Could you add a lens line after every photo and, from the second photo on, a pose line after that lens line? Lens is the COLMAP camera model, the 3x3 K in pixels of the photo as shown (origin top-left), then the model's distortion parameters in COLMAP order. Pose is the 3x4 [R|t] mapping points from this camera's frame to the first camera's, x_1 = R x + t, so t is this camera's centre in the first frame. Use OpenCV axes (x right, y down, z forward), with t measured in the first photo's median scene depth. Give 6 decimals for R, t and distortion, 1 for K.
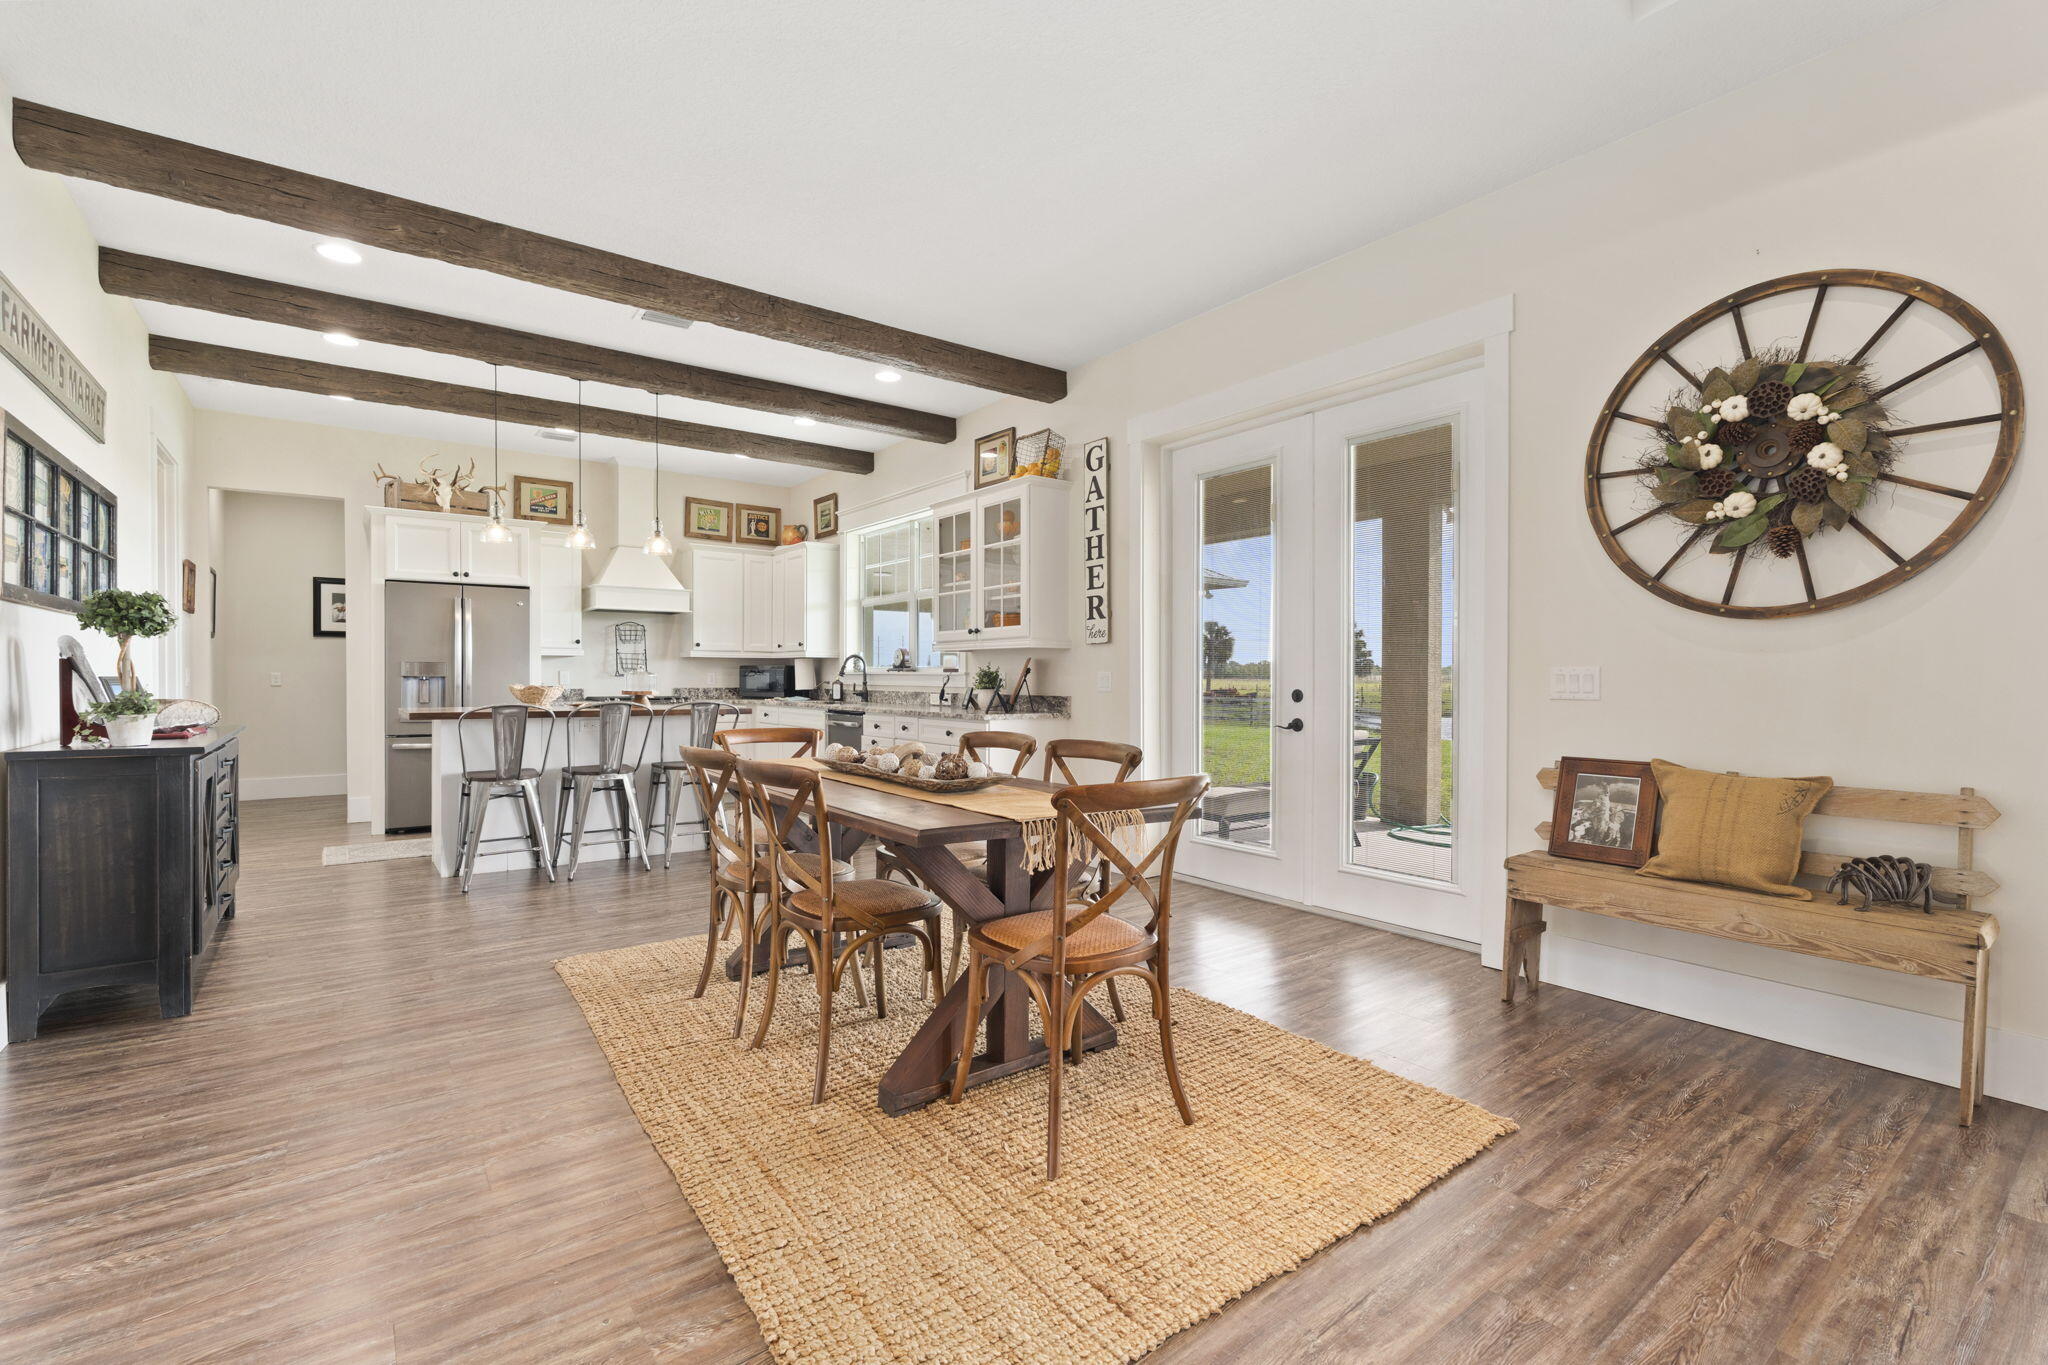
lens RADIAL K [[910.5, 0, 1012.6], [0, 910.5, 686.4], [0, 0, 1]] dist [0.002581, 0.000260]
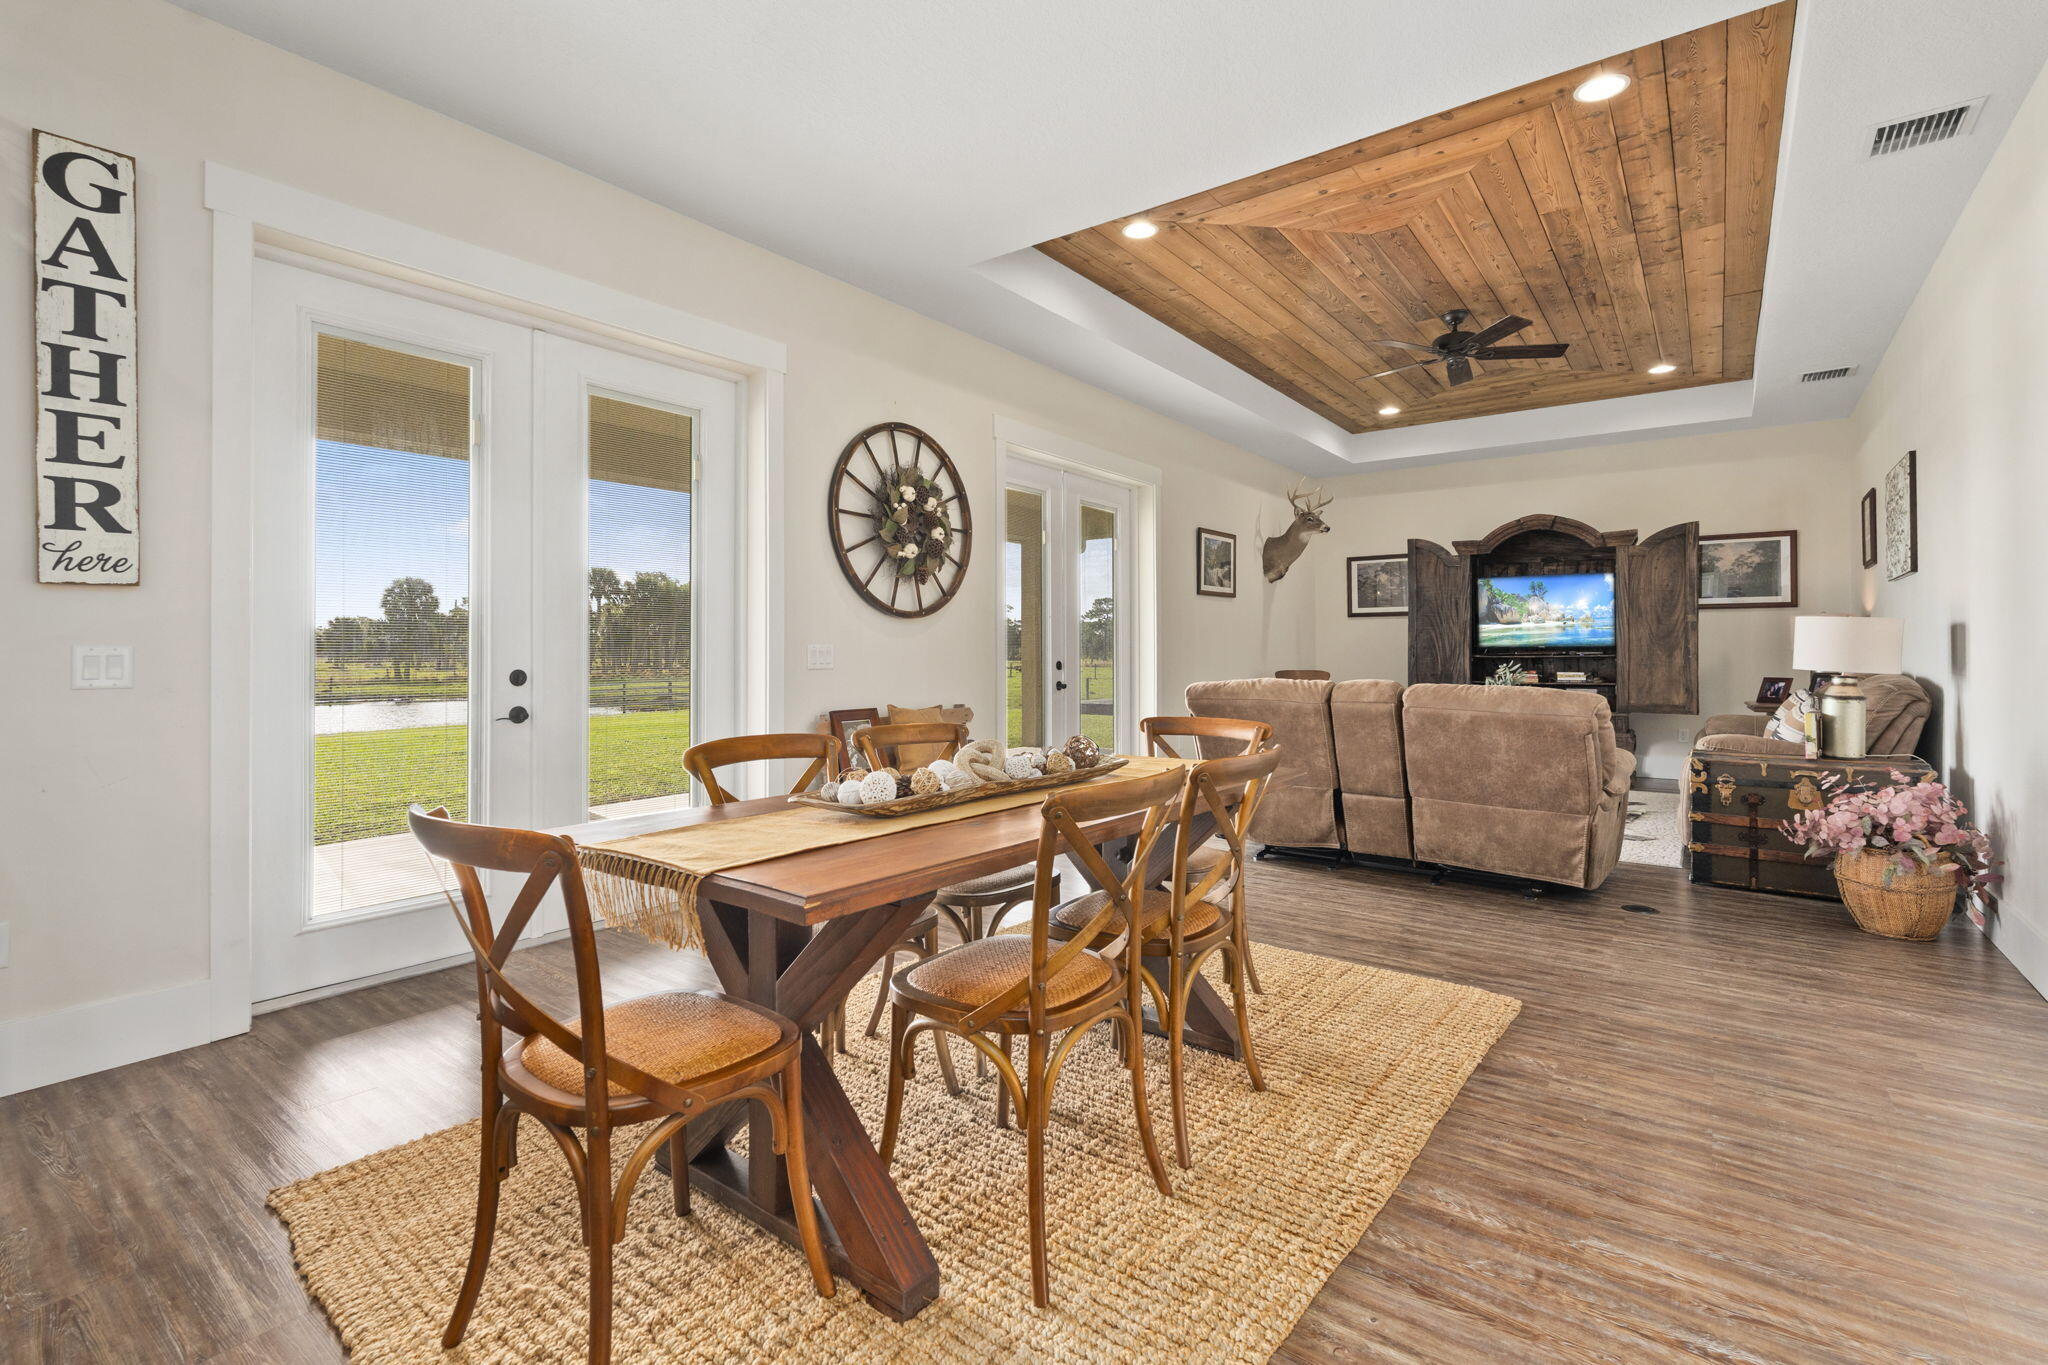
lens RADIAL K [[923.8, 0, 1034.1], [0, 923.8, 638.4], [0, 0, 1]] dist [-0.002333, -0.000543]
pose [[-0.288151, 0.012114, 0.957508, -0.412926], [0.013839, 0.999868, -0.008485, -0.007563], [-0.957485, 0.010806, -0.288281, 0.570301]]
